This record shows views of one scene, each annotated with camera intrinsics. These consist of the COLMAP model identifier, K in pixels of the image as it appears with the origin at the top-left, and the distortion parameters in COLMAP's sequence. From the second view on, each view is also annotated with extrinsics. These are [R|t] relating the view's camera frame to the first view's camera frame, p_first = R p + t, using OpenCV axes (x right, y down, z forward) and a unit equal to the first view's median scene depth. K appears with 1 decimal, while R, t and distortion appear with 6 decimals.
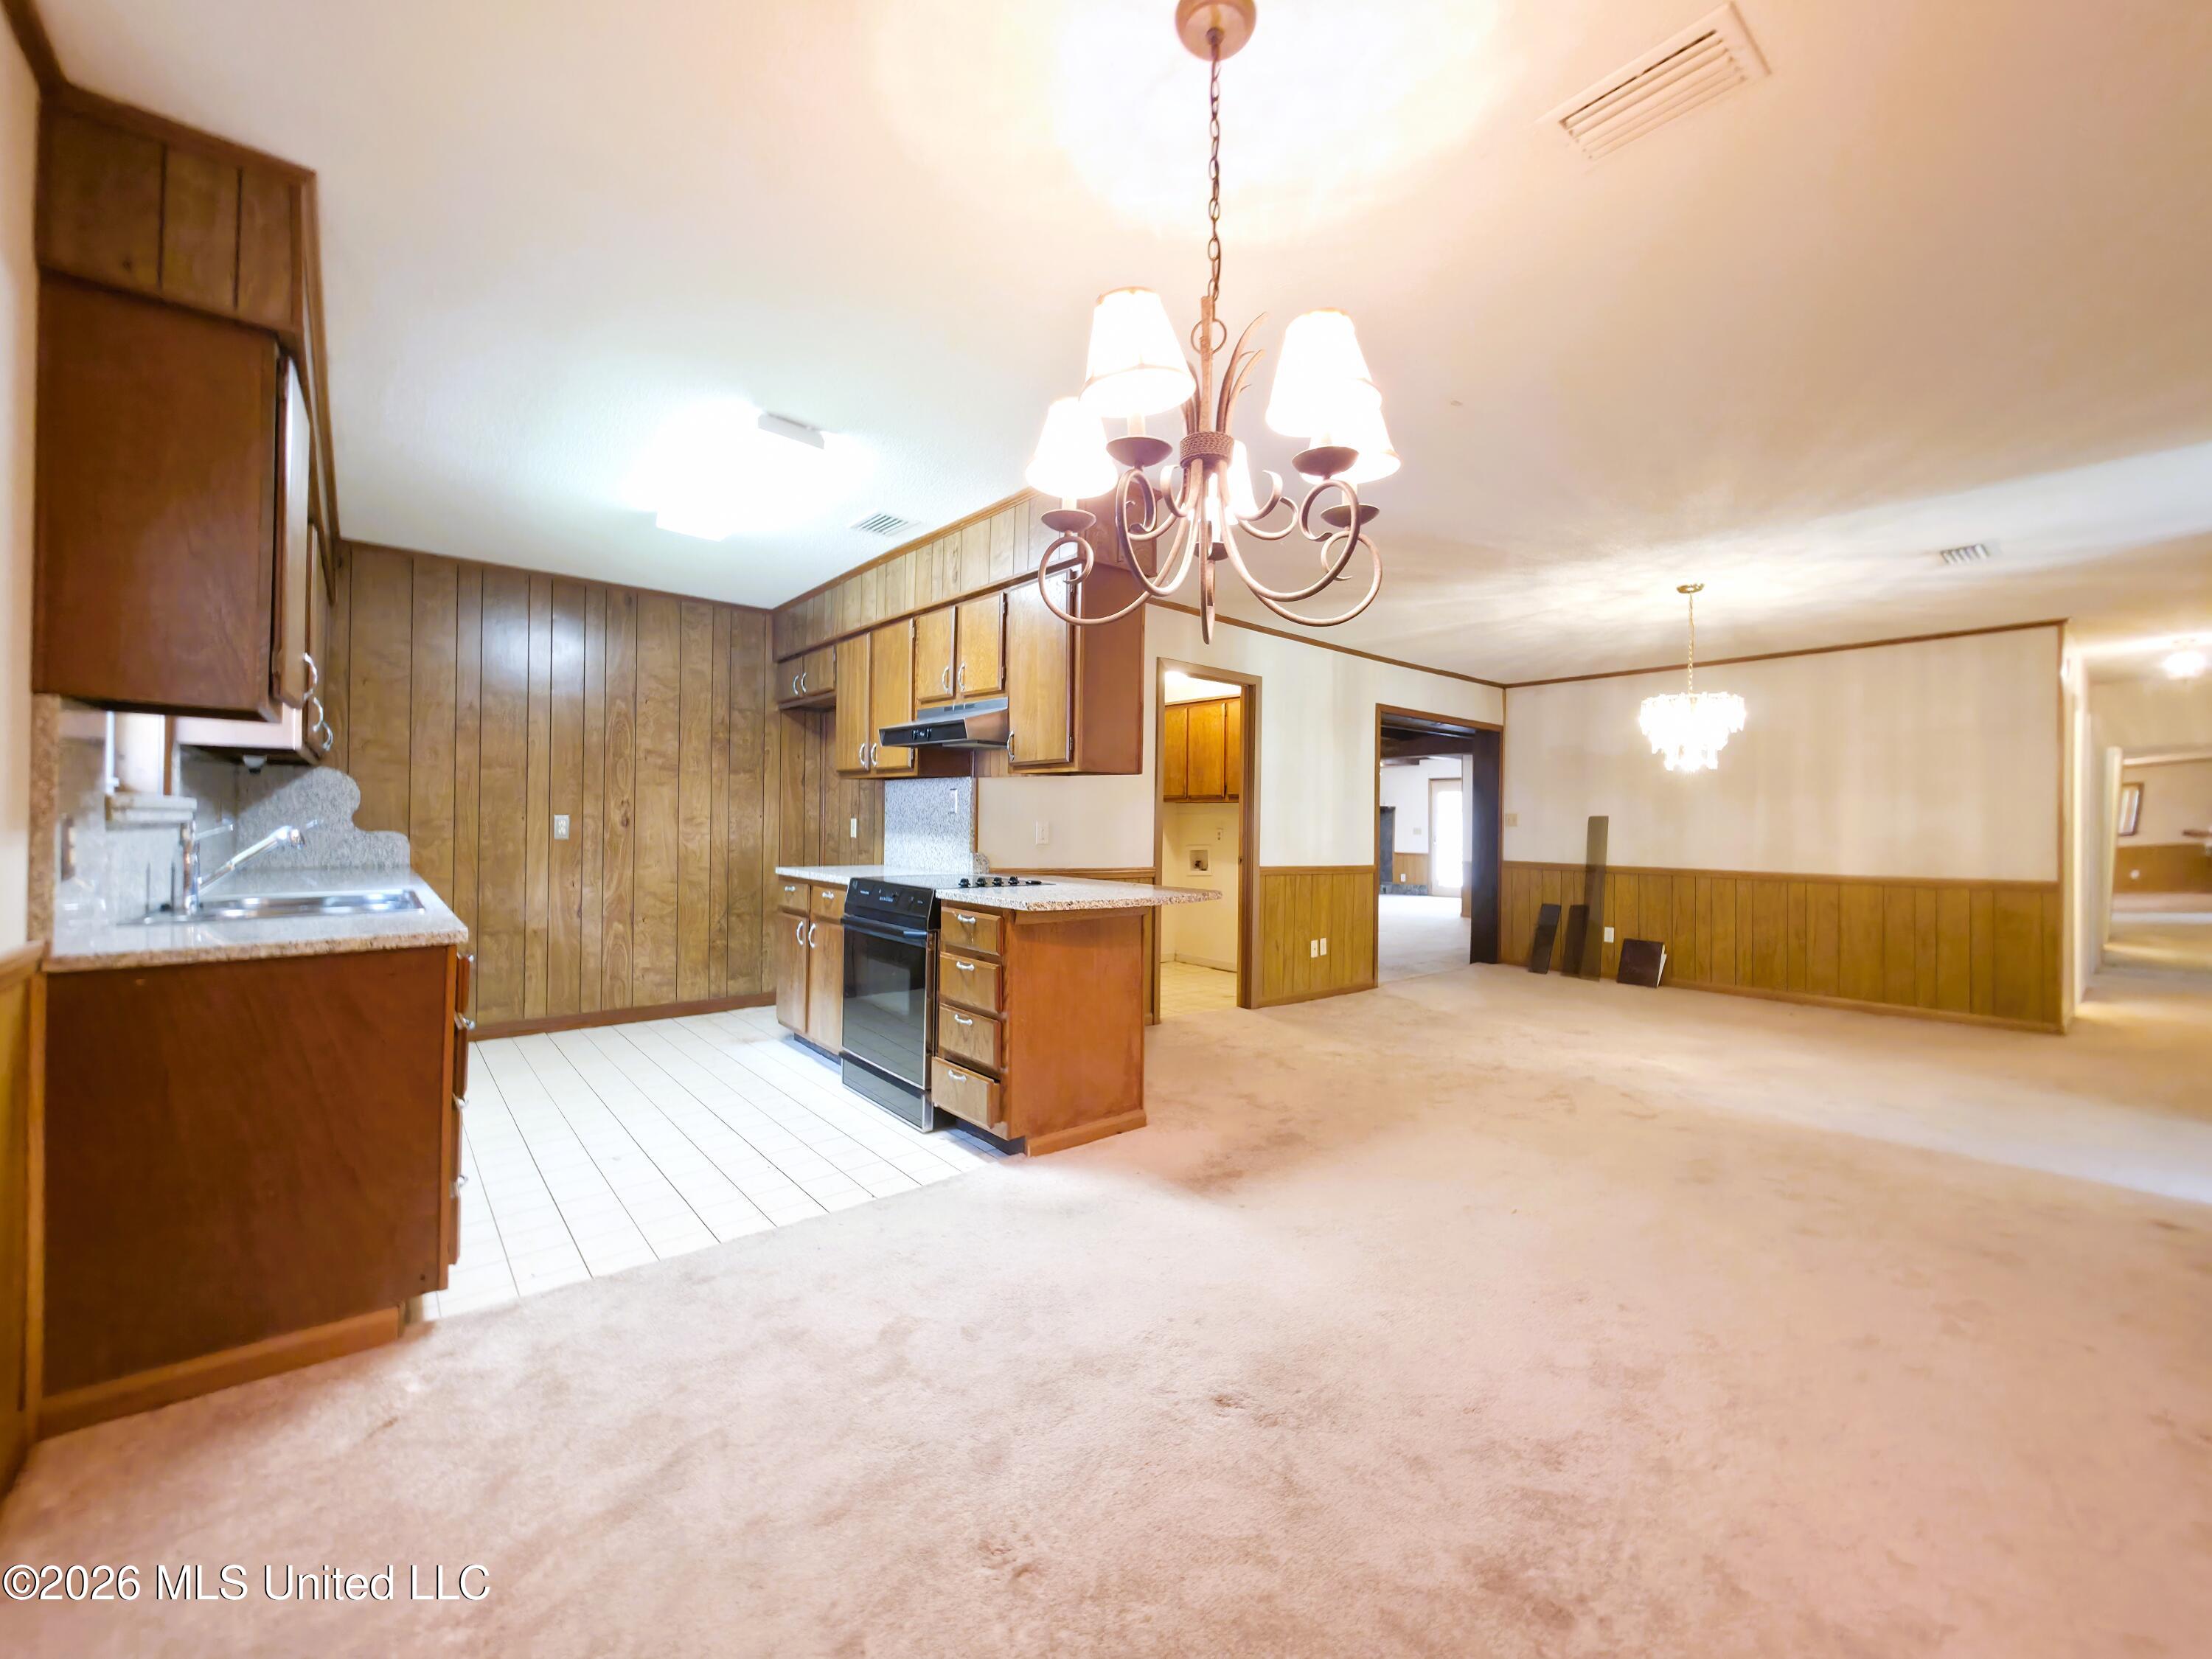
lens RADIAL K [[887.2, 0, 1114.4], [0, 887.2, 817.7], [0, 0, 1]] dist [-0.001695, -0.000344]
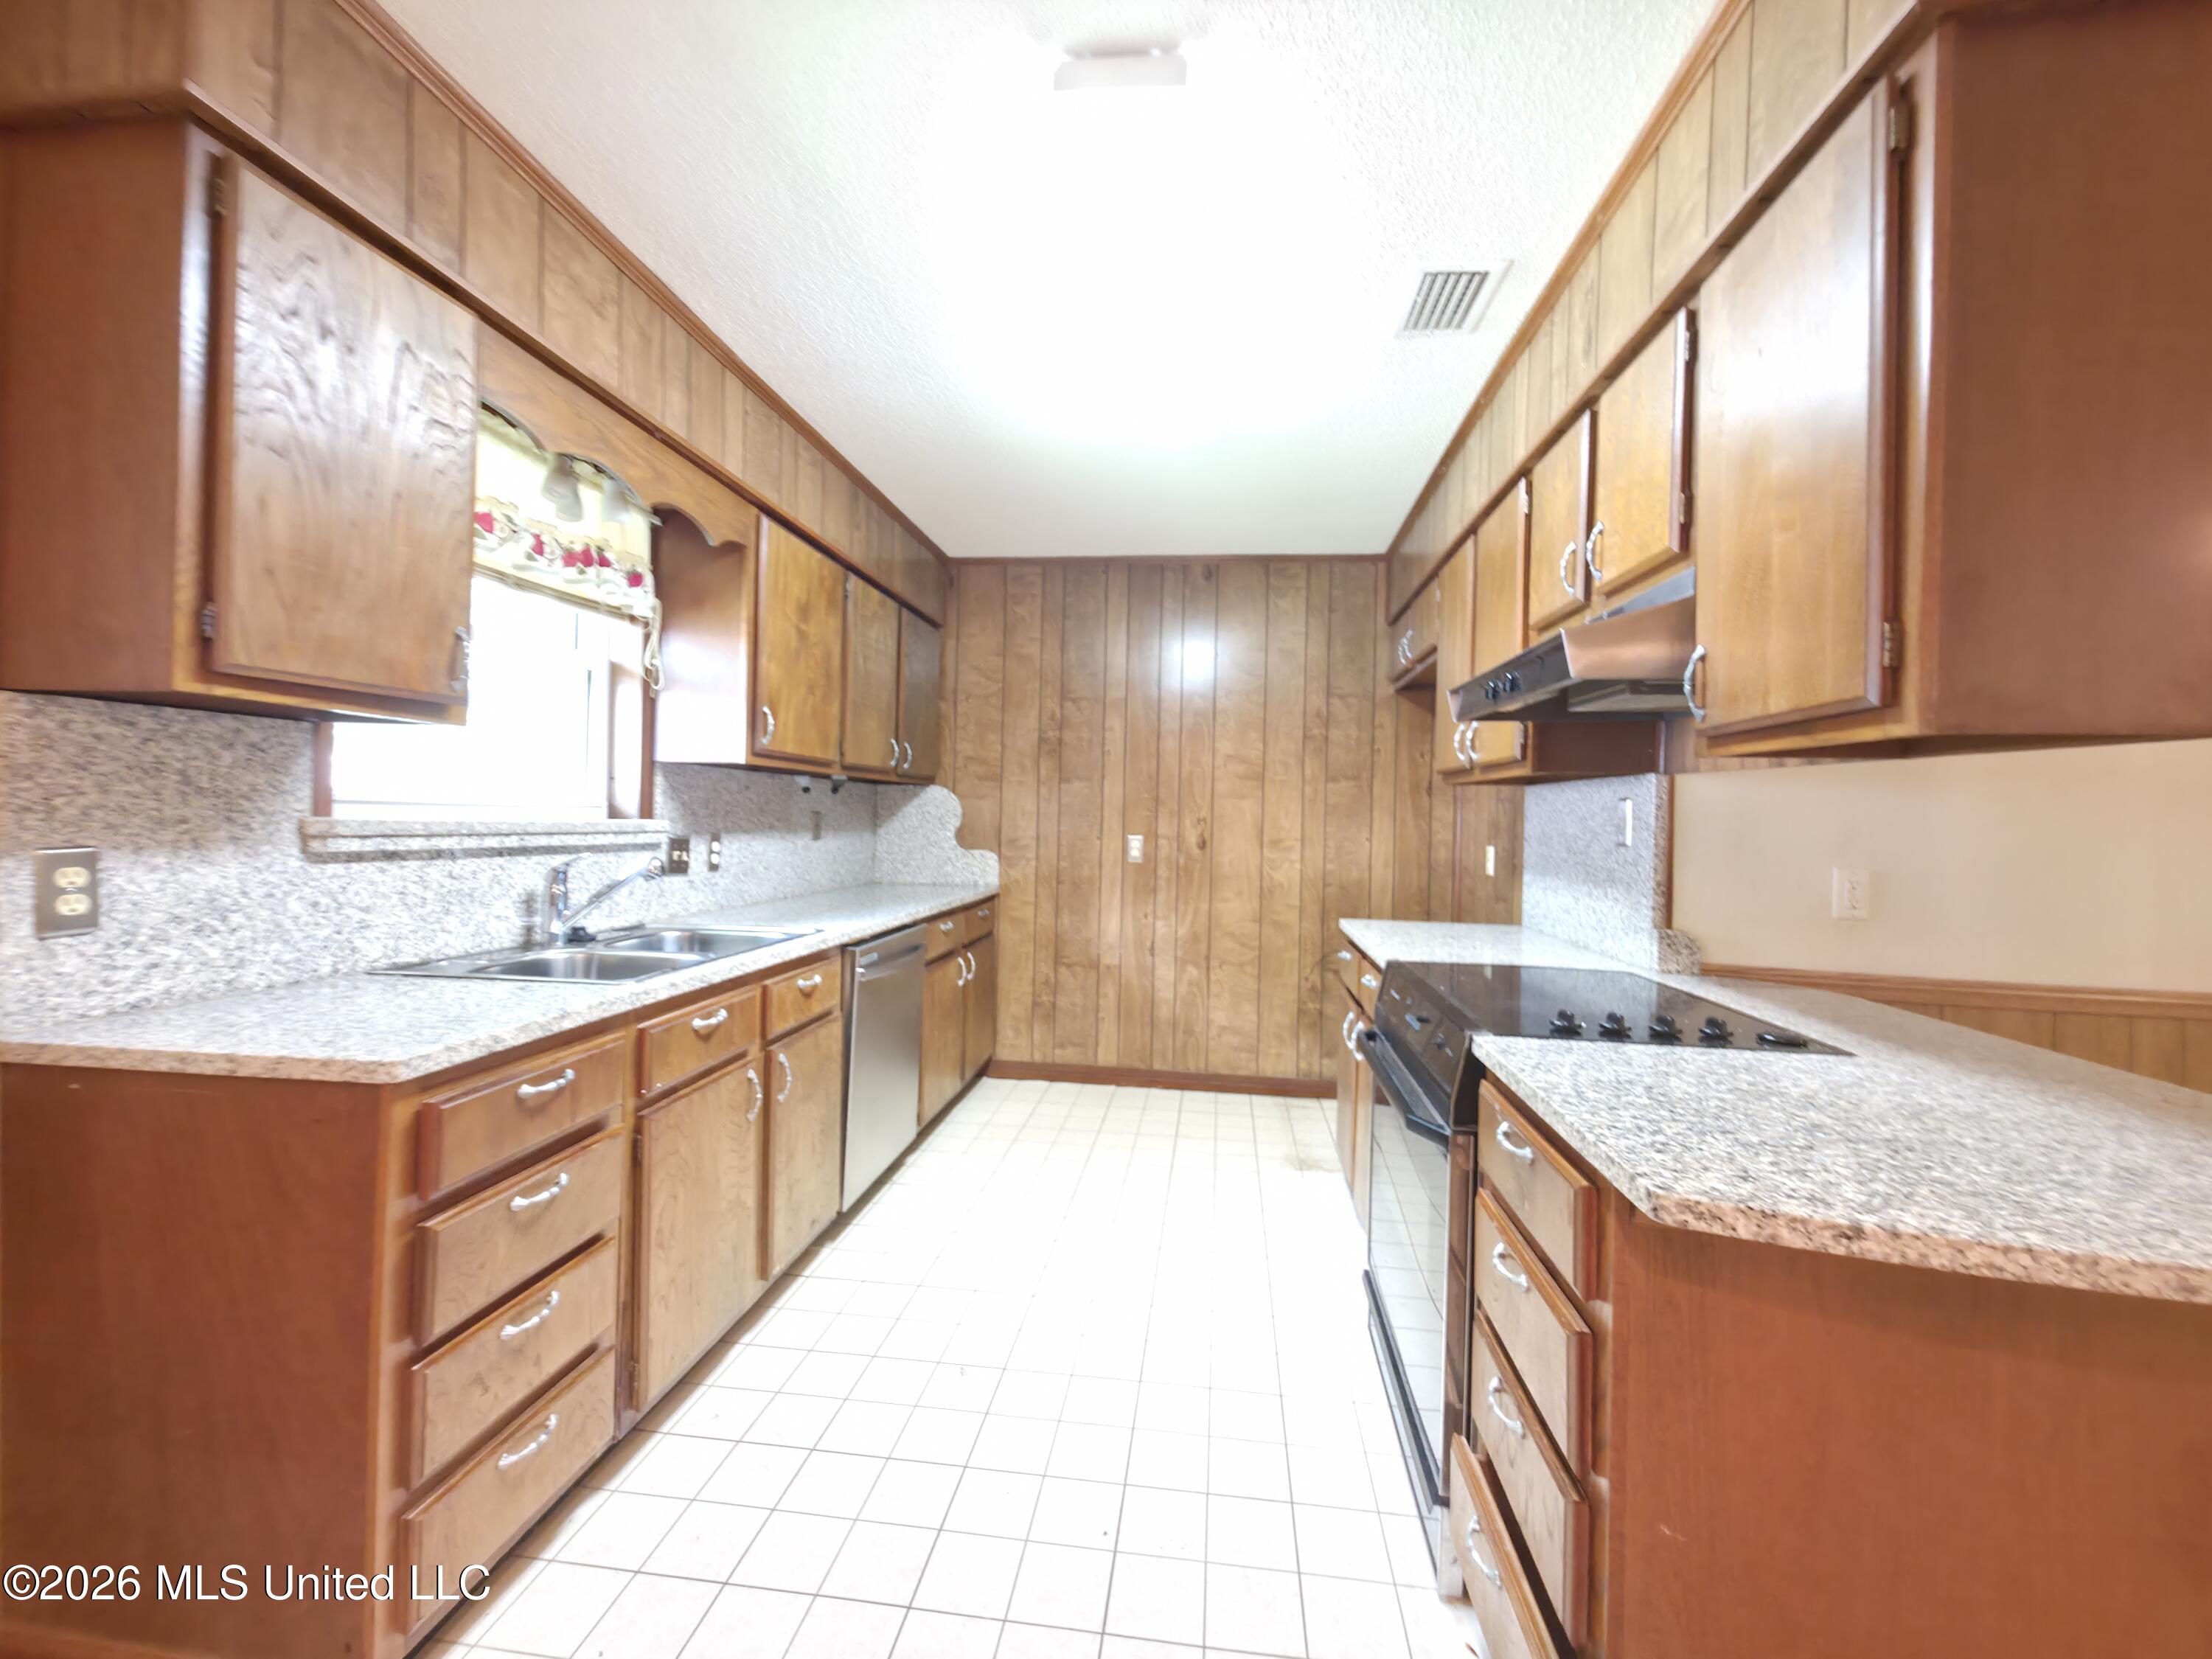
lens RADIAL K [[887.2, 0, 1114.4], [0, 887.2, 817.7], [0, 0, 1]] dist [-0.001695, -0.000344]
pose [[0.677255, 0.002839, -0.735743, -0.003347], [-0.012786, 0.999887, -0.007912, -0.012309], [0.735637, 0.014766, 0.677215, 0.395252]]
